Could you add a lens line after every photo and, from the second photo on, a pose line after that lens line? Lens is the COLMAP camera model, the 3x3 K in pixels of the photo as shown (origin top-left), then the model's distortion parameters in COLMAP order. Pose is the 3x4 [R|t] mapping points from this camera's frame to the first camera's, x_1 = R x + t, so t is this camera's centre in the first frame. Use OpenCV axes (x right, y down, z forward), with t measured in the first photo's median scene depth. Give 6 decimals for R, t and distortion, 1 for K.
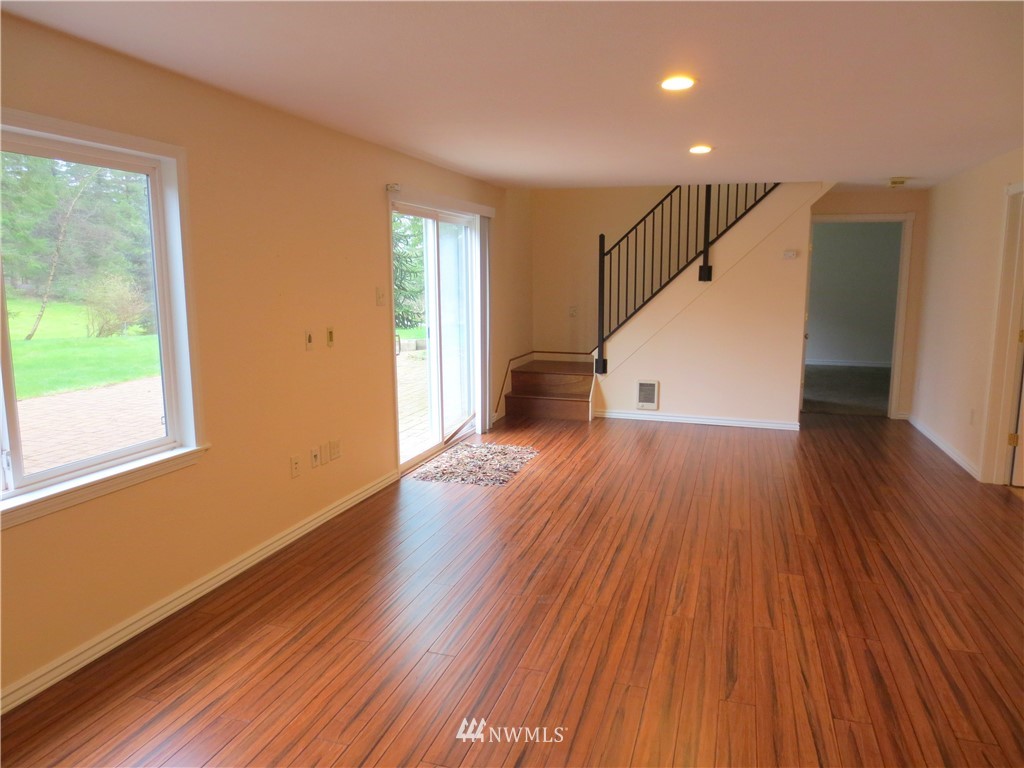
lens RADIAL K [[716.8, 0, 512.0], [0, 716.8, 384.0], [0, 0, 1]] dist [-0.031308, 0.001272]
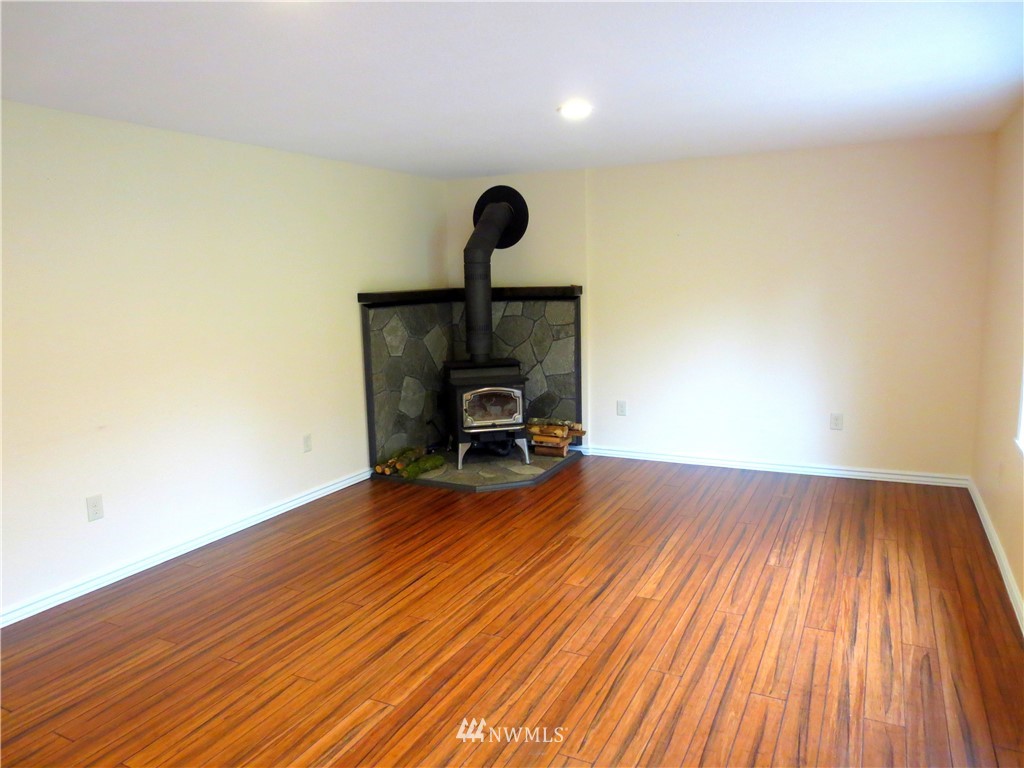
lens RADIAL K [[716.8, 0, 512.0], [0, 716.8, 384.0], [0, 0, 1]] dist [-0.031308, 0.001272]
pose [[-0.985566, -0.002328, 0.169276, -0.056017], [0.048780, 0.953592, 0.297124, -0.287789], [-0.162111, 0.301093, -0.939714, 1.806750]]
